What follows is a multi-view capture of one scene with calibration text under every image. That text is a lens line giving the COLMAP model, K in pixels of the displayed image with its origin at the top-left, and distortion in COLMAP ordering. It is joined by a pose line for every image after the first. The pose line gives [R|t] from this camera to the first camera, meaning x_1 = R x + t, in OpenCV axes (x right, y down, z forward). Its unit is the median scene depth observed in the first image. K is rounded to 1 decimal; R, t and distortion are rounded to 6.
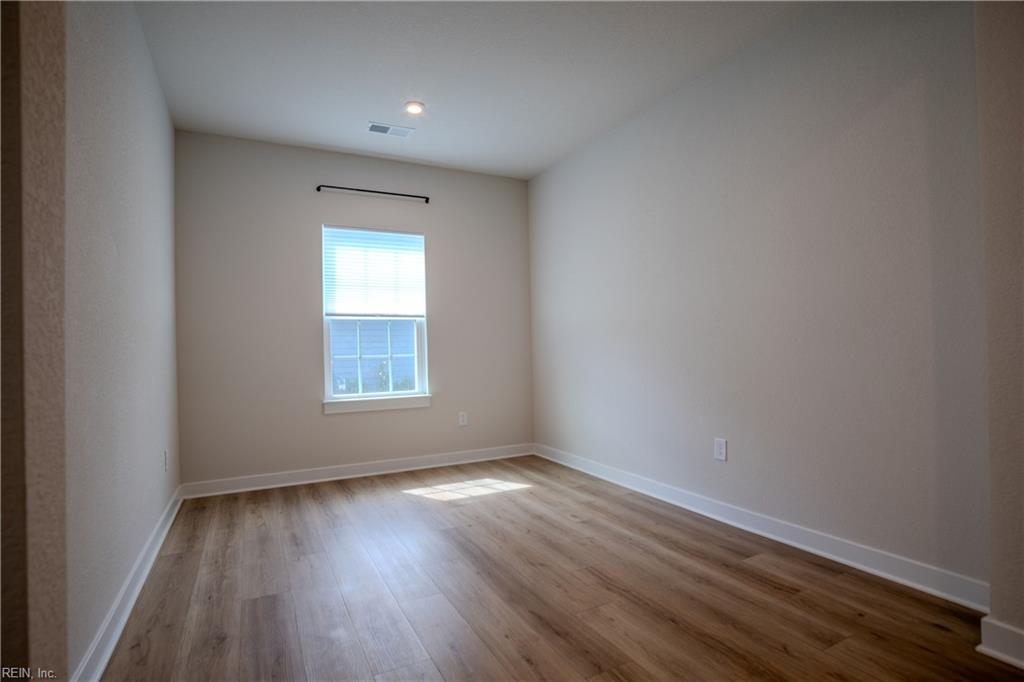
lens RADIAL K [[498.9, 0, 508.0], [0, 498.9, 344.6], [0, 0, 1]] dist [-0.065562, 0.027668]
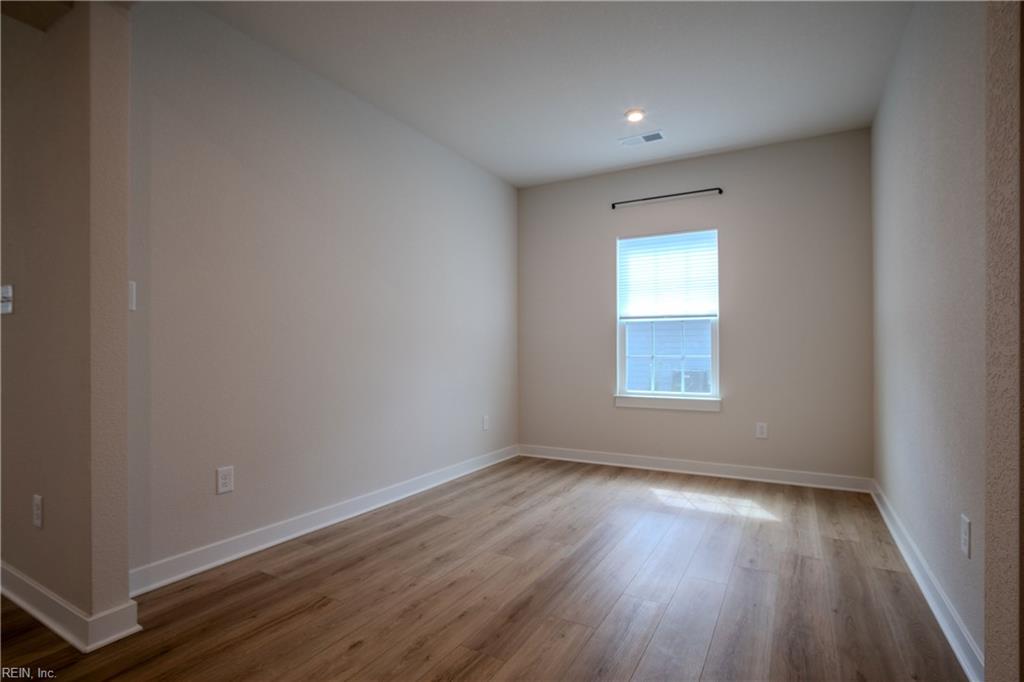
lens RADIAL K [[498.9, 0, 508.0], [0, 498.9, 344.6], [0, 0, 1]] dist [-0.065562, 0.027668]
pose [[0.540337, 0.011990, -0.841363, 0.445508], [-0.001996, 0.999914, 0.012968, -0.014201], [0.841447, -0.005327, 0.540314, 0.177622]]
